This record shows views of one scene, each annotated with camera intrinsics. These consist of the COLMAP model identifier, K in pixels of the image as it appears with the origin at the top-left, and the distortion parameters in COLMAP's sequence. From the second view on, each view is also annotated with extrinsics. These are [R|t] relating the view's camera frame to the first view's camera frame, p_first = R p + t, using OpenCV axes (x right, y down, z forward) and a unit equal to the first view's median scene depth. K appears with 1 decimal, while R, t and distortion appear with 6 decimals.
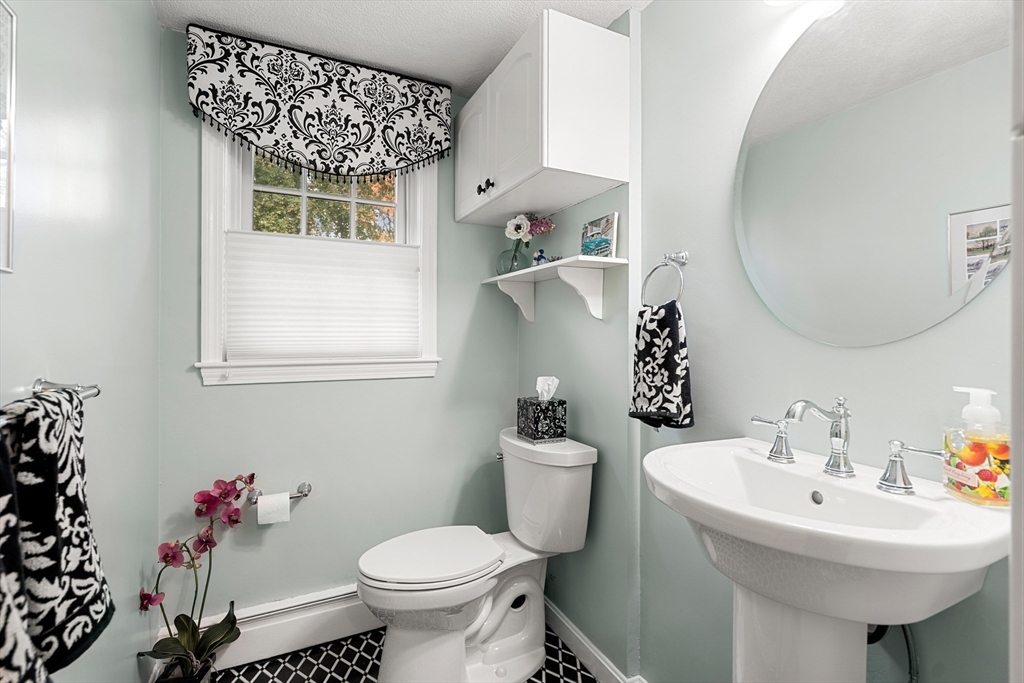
lens RADIAL K [[477.5, 0, 514.4], [0, 477.5, 335.7], [0, 0, 1]] dist [-0.000819, 0.000111]
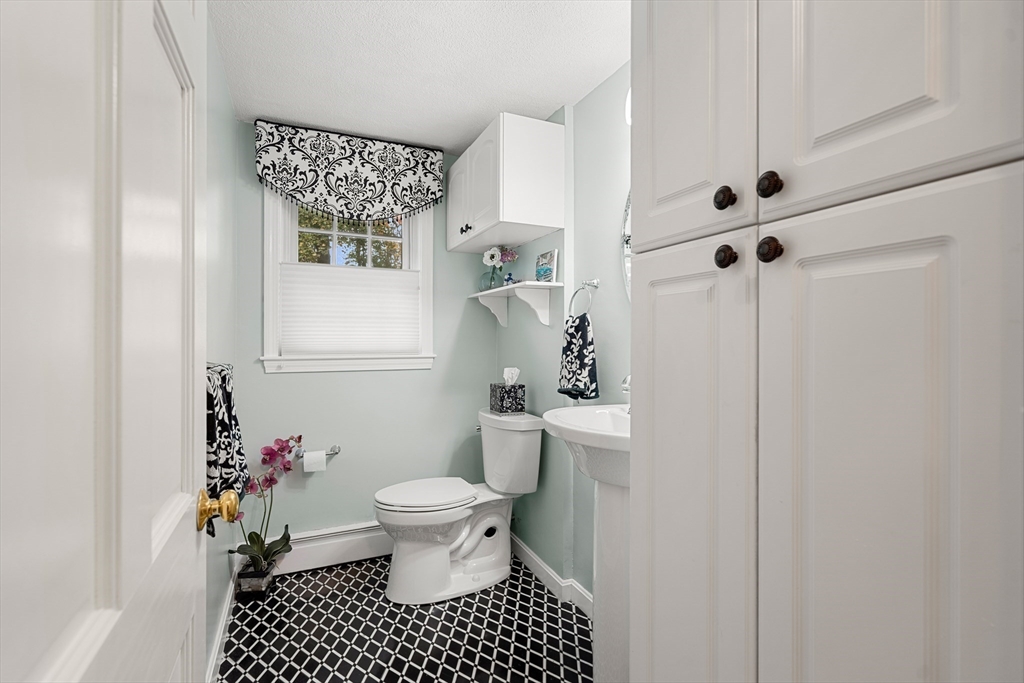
lens RADIAL K [[468.5, 0, 507.3], [0, 468.5, 341.4], [0, 0, 1]] dist [-0.001428, -0.000298]
pose [[0.999326, -0.000554, -0.036692, 0.110830], [0.000686, 0.999993, 0.003573, 0.006583], [0.036690, -0.003596, 0.999320, -0.351034]]
